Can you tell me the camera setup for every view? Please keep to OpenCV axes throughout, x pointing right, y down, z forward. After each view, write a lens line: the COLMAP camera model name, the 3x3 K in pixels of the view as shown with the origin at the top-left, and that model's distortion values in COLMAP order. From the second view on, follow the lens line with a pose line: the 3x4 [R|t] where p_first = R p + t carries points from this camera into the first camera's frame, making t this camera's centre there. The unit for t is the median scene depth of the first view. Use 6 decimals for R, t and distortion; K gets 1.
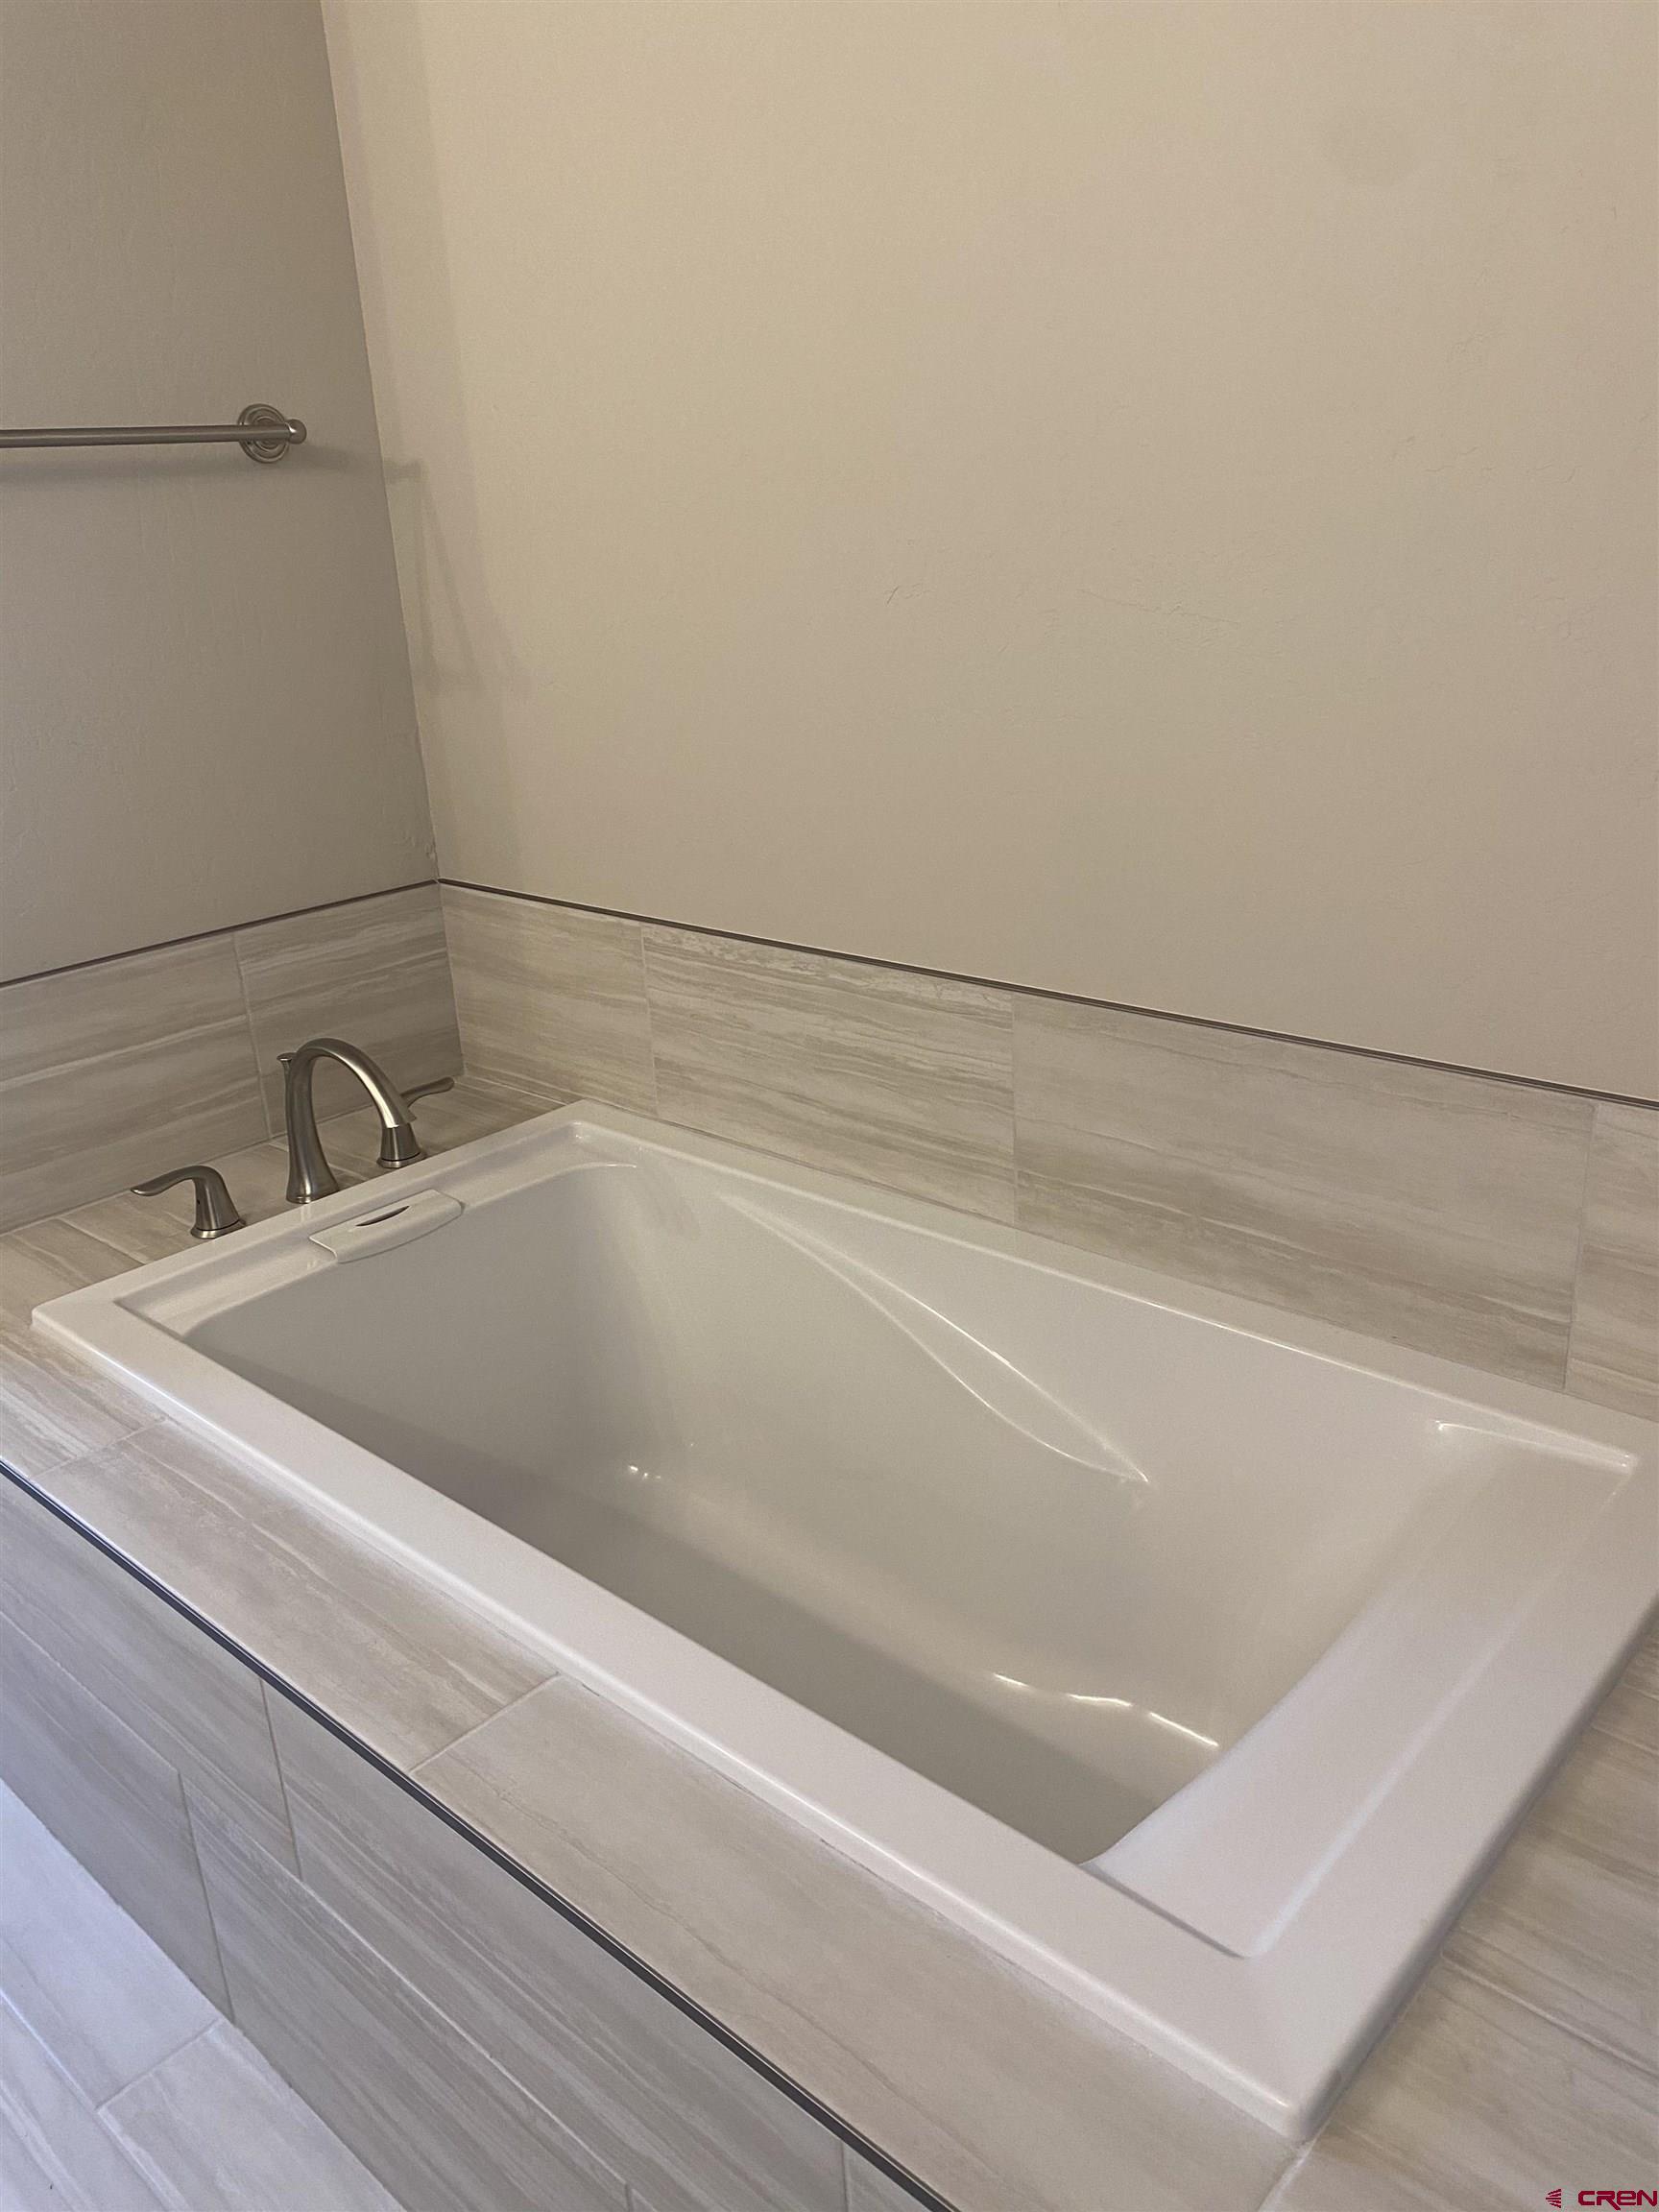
lens RADIAL K [[1692.5, 0, 828.7], [0, 1692.5, 1094.1], [0, 0, 1]] dist [0.013459, -0.010450]
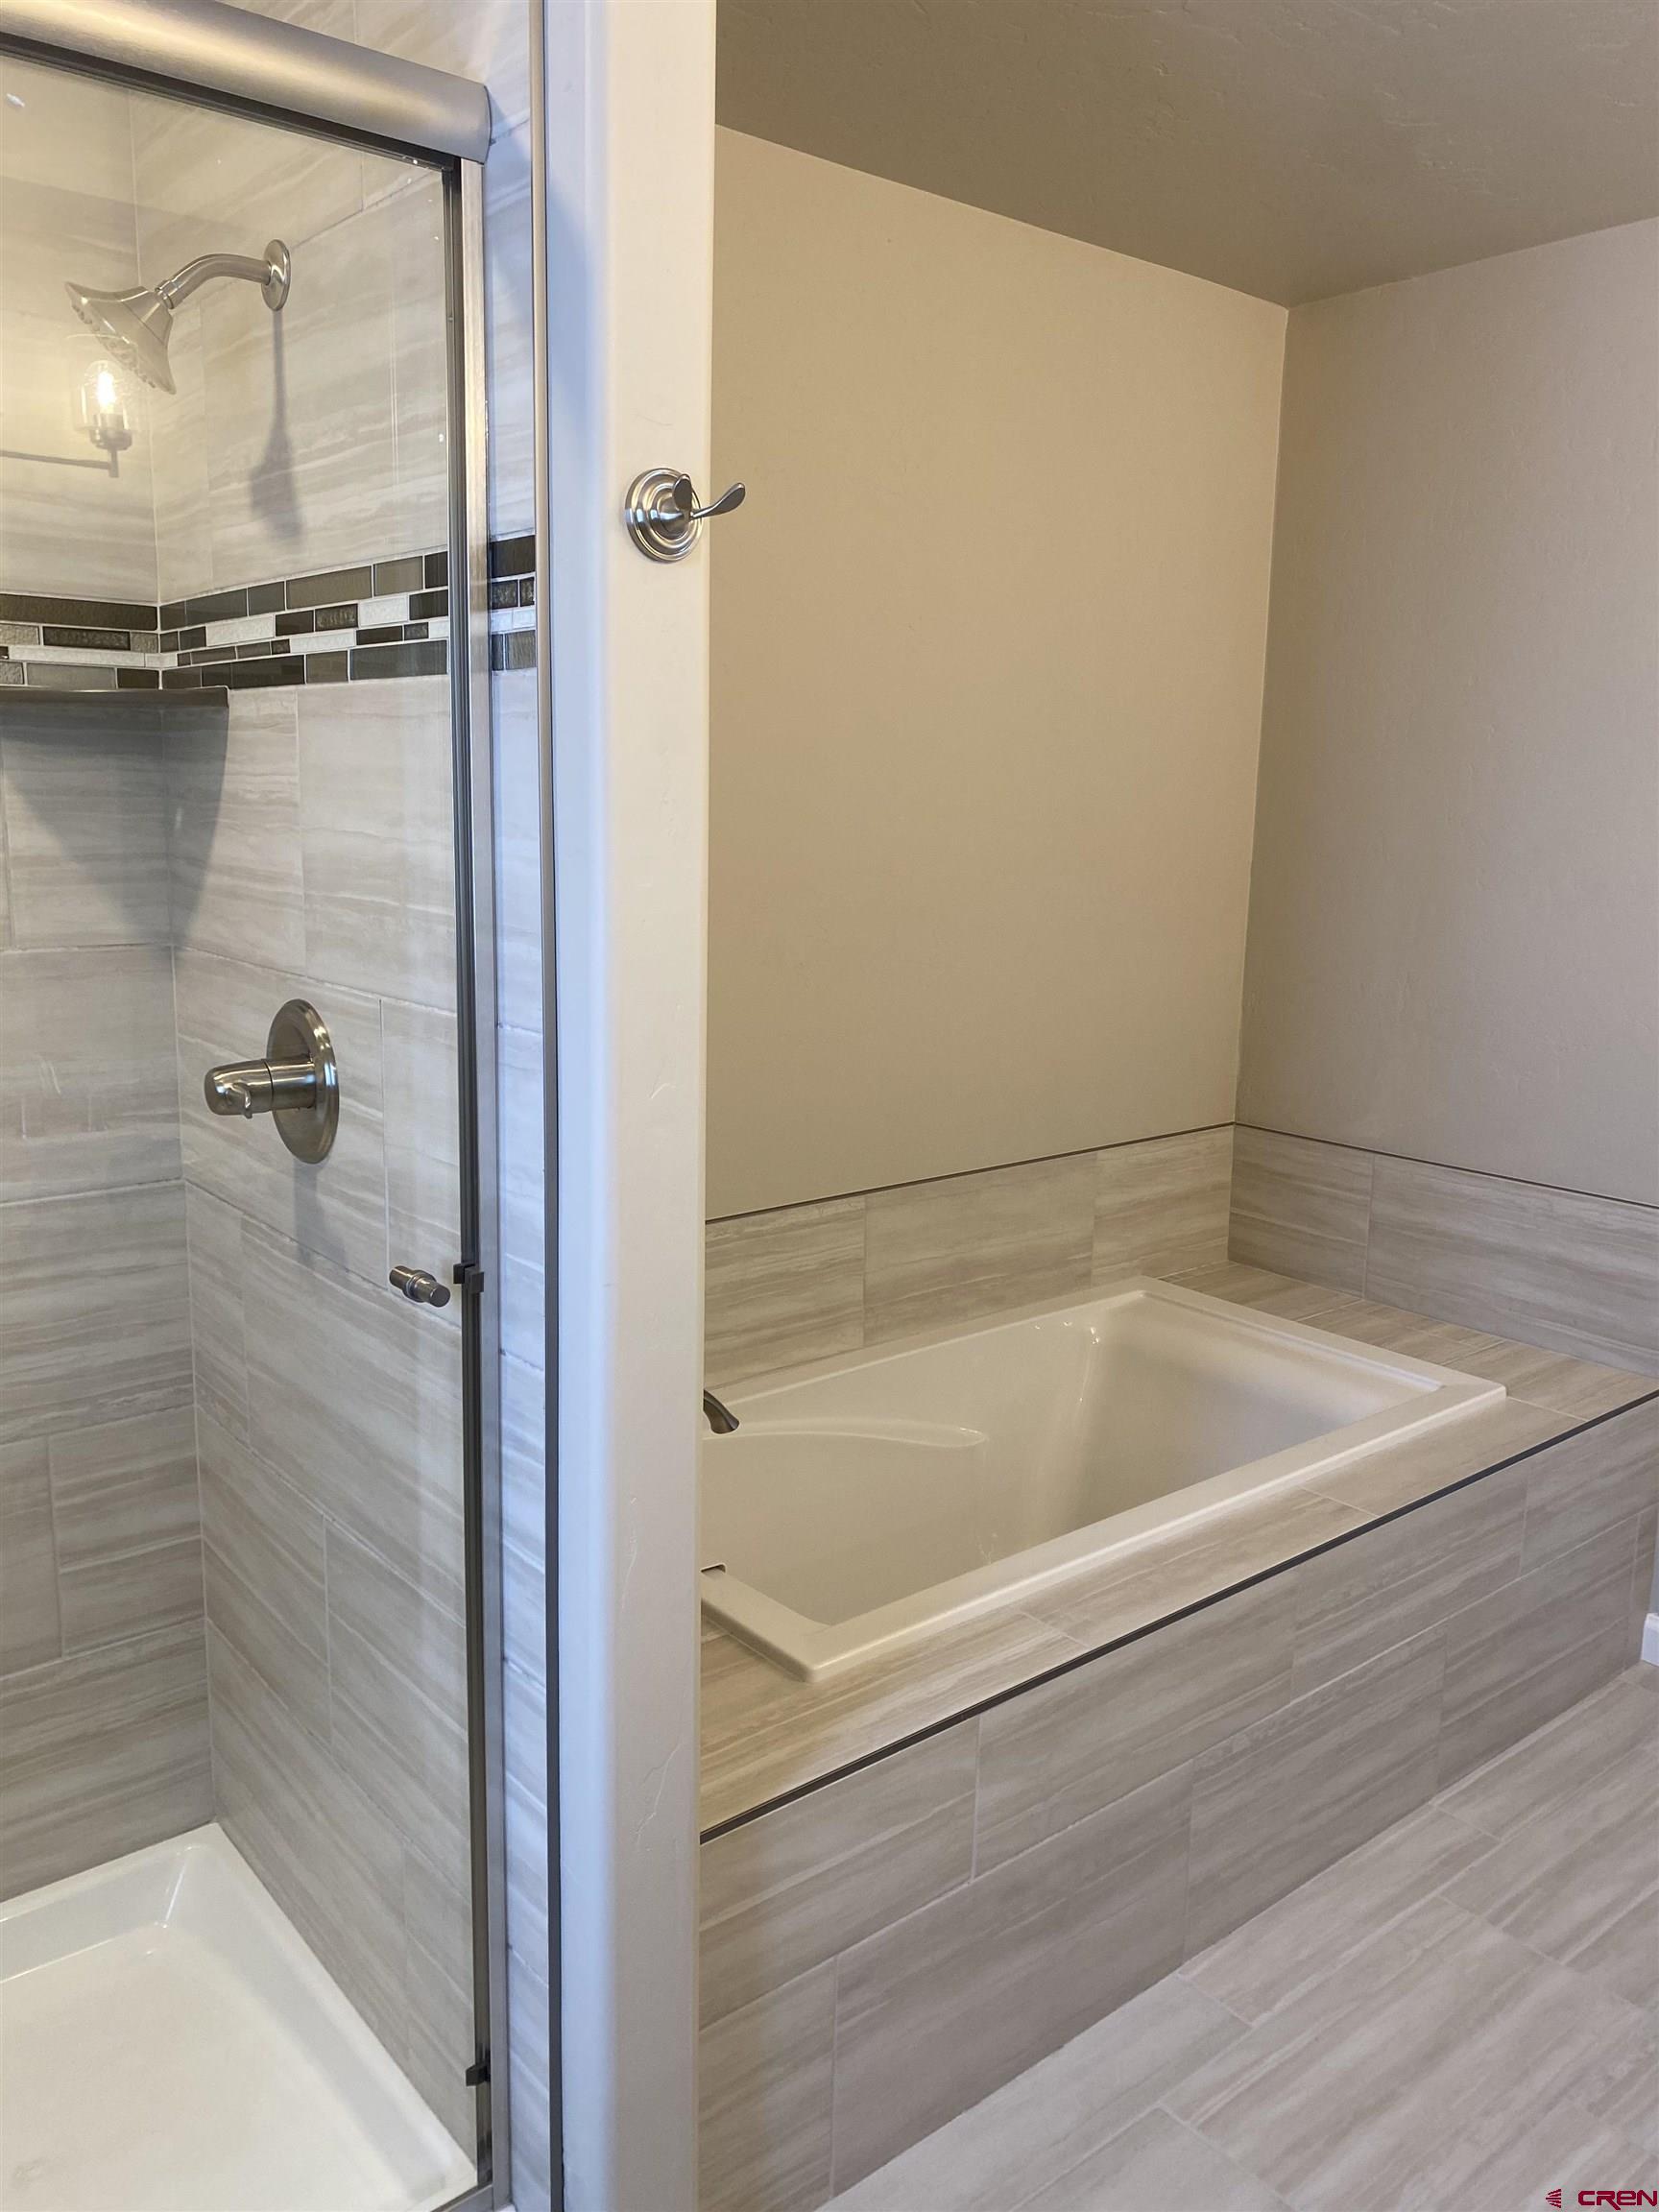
lens RADIAL K [[1692.5, 0, 825.1], [0, 1692.5, 1102.9], [0, 0, 1]] dist [0.013459, -0.010450]
pose [[0.142560, -0.132203, 0.980917, -1.490320], [0.316809, 0.944997, 0.081319, -0.290667], [-0.937715, 0.299170, 0.176602, 0.733589]]
